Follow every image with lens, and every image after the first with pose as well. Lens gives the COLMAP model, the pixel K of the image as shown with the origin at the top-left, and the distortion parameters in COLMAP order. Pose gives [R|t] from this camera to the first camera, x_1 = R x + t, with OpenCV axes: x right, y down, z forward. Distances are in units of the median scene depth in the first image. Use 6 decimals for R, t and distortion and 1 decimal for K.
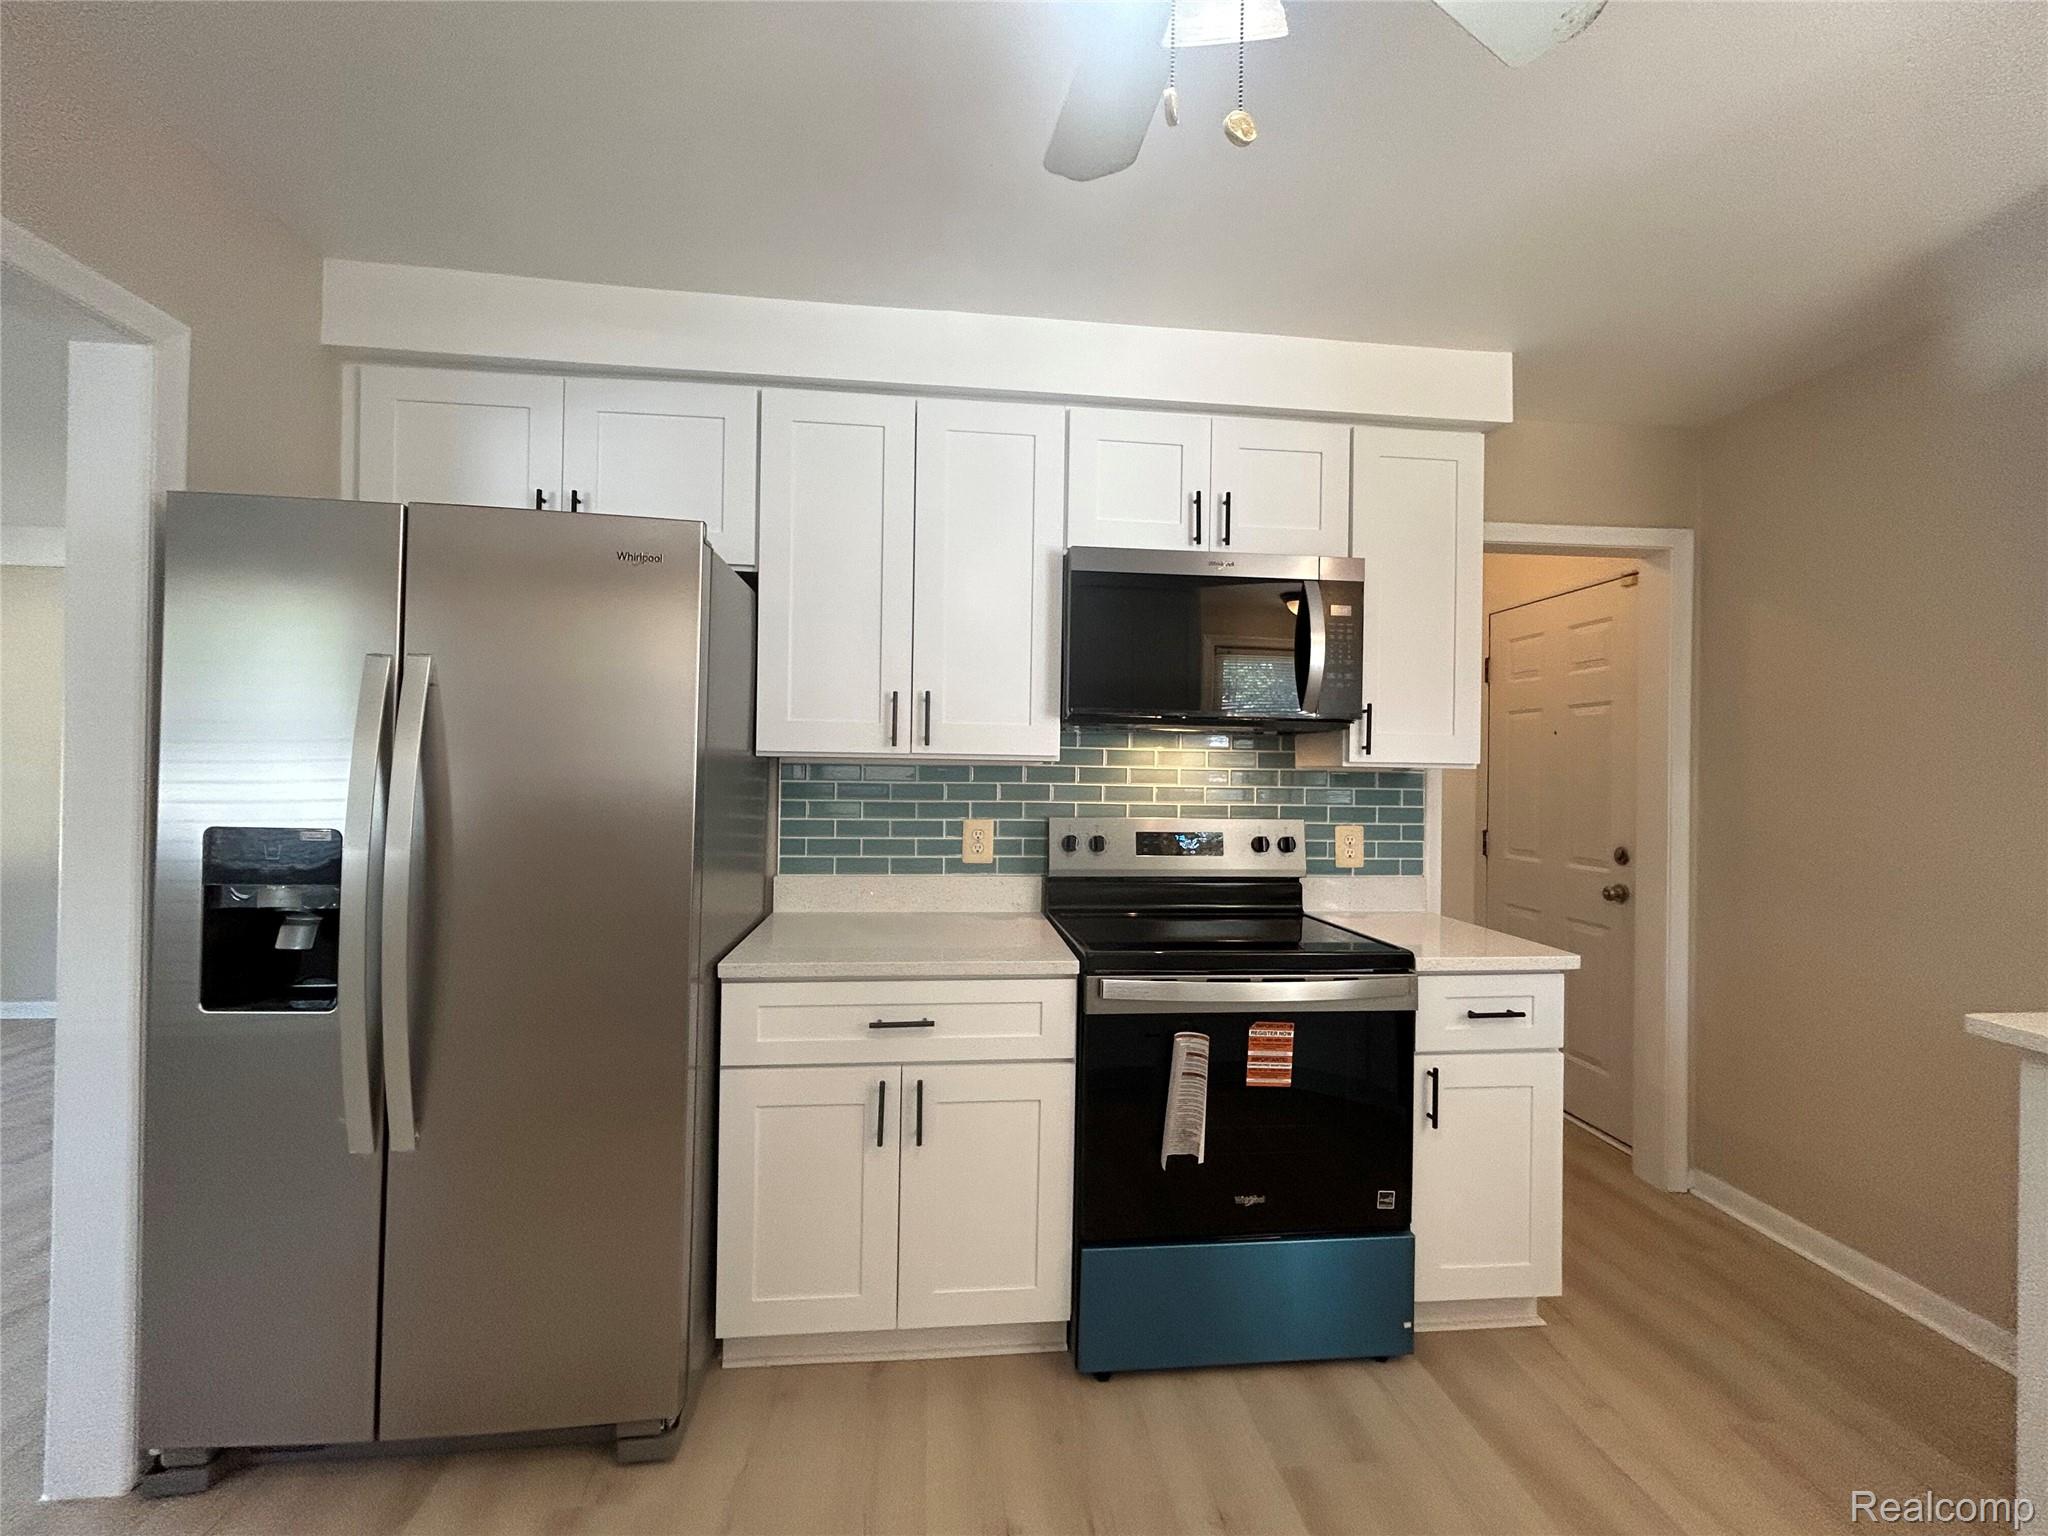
lens RADIAL K [[827.2, 0, 1021.5], [0, 827.2, 764.0], [0, 0, 1]] dist [-0.008579, 0.002271]
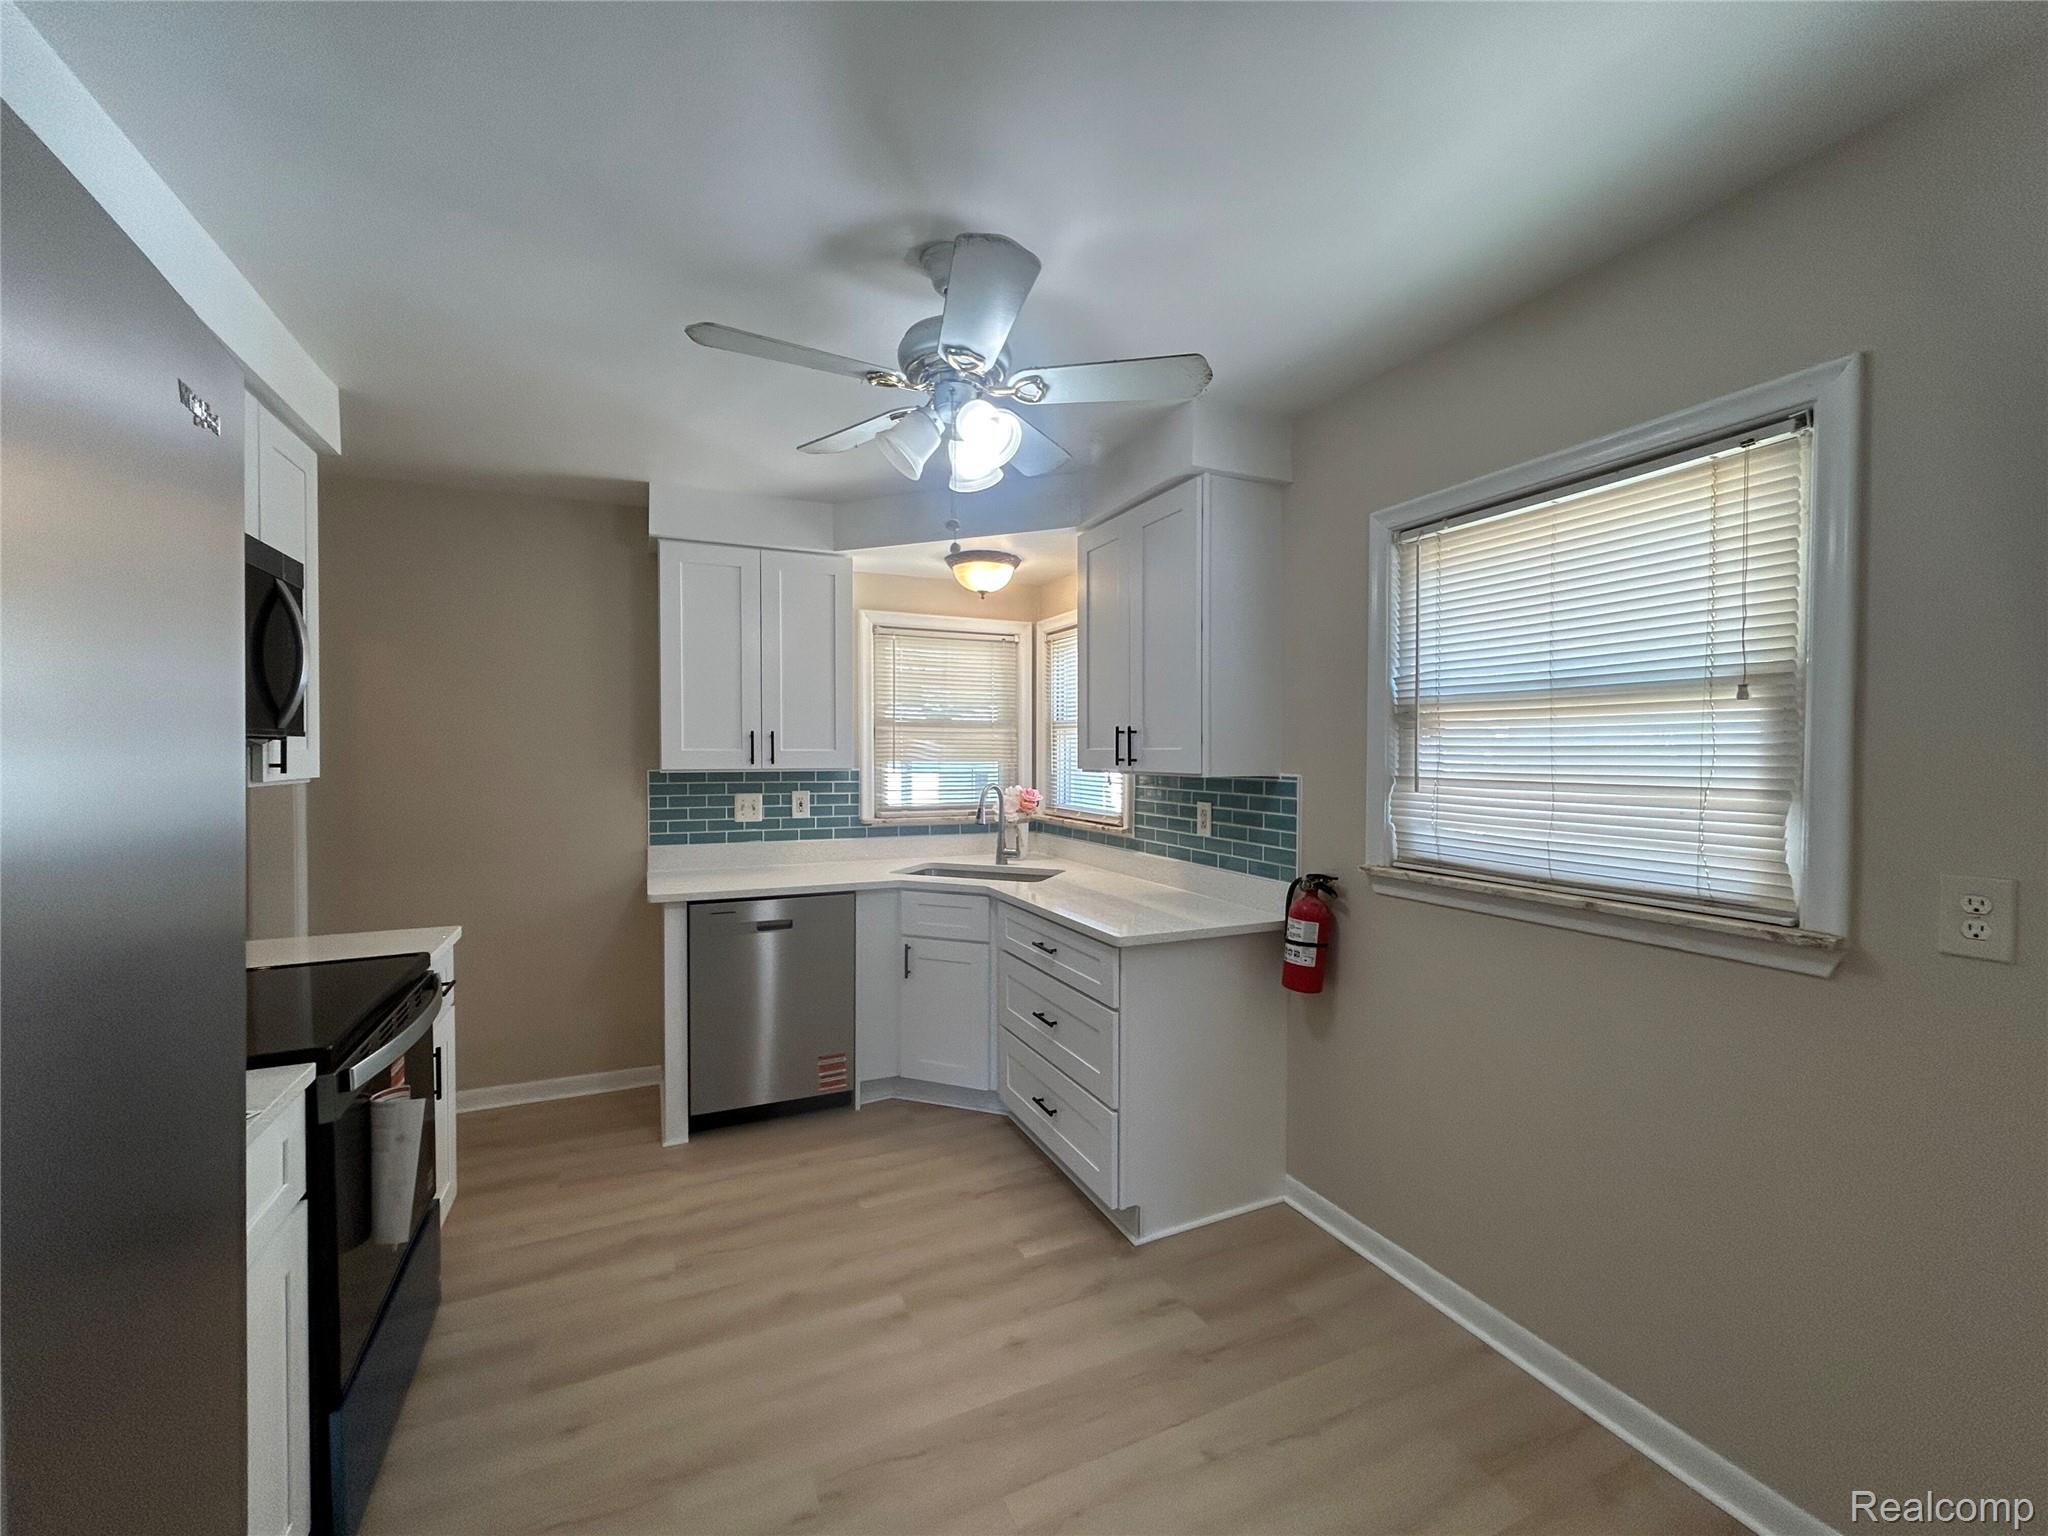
lens RADIAL K [[827.2, 0, 1019.6], [0, 827.2, 765.7], [0, 0, 1]] dist [-0.008579, 0.002271]
pose [[-0.316626, -0.032322, 0.947999, -0.710658], [-0.013489, 0.999472, 0.029571, -0.058513], [-0.948454, -0.003425, -0.316895, 0.513592]]
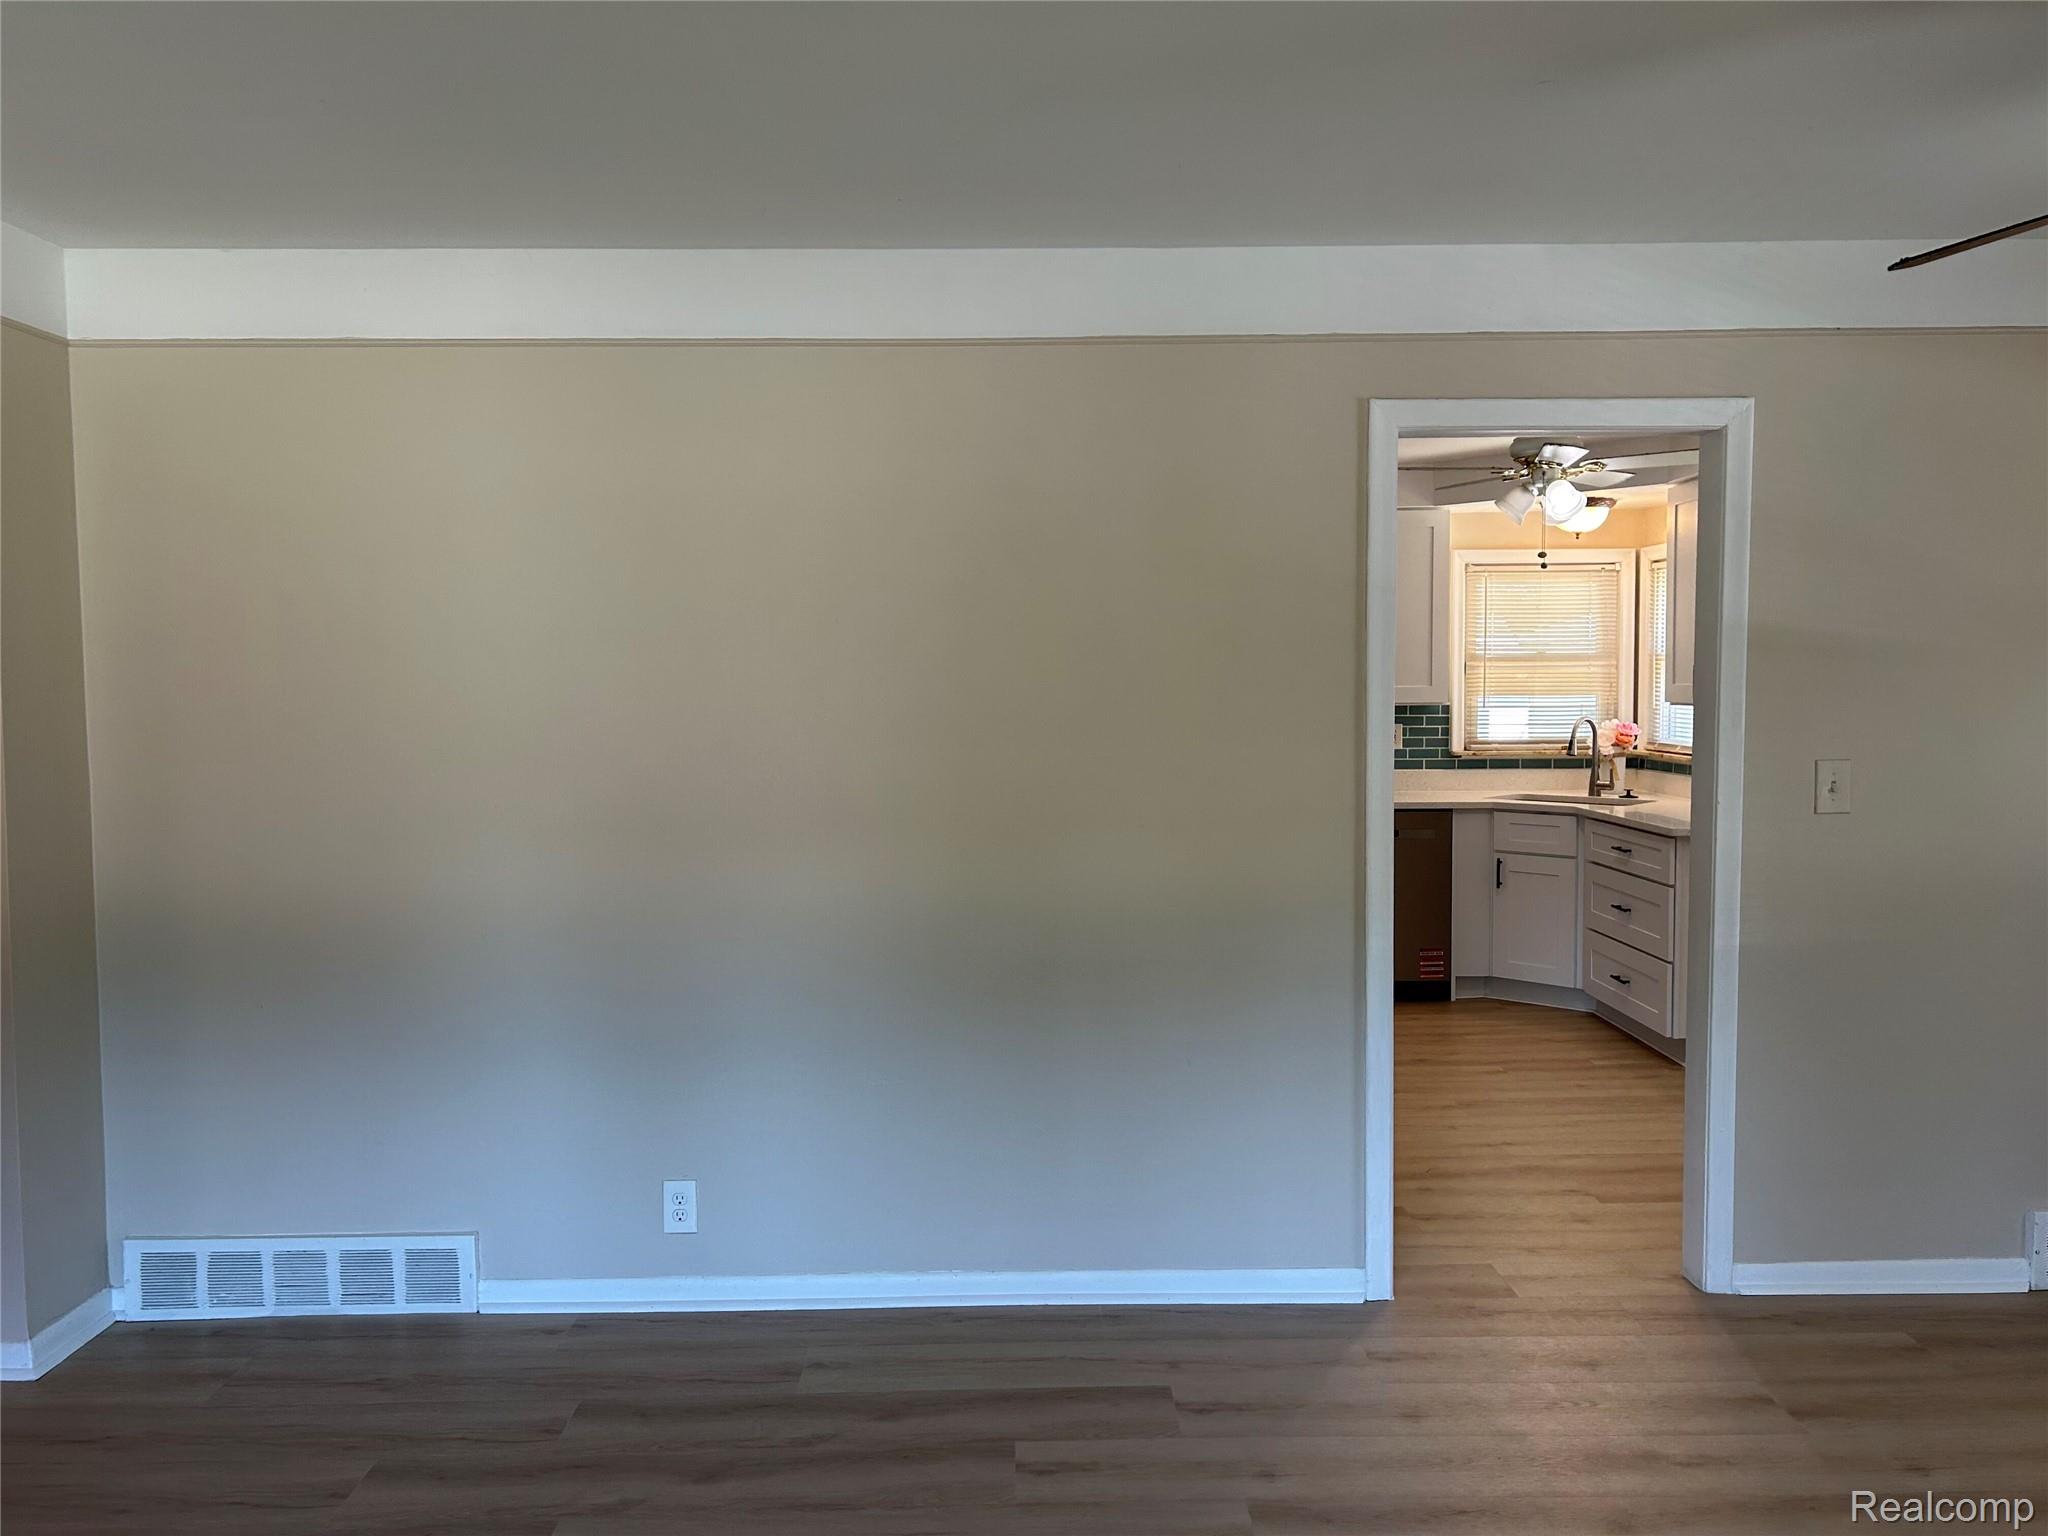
lens RADIAL K [[1544.9, 0, 1011.6], [0, 1544.9, 770.4], [0, 0, 1]] dist [0.035912, -0.032624]
pose [[0.094542, -0.076549, 0.992573, -2.476355], [0.002382, 0.997054, 0.076668, -0.113055], [-0.995518, -0.004884, 0.094446, 0.928415]]
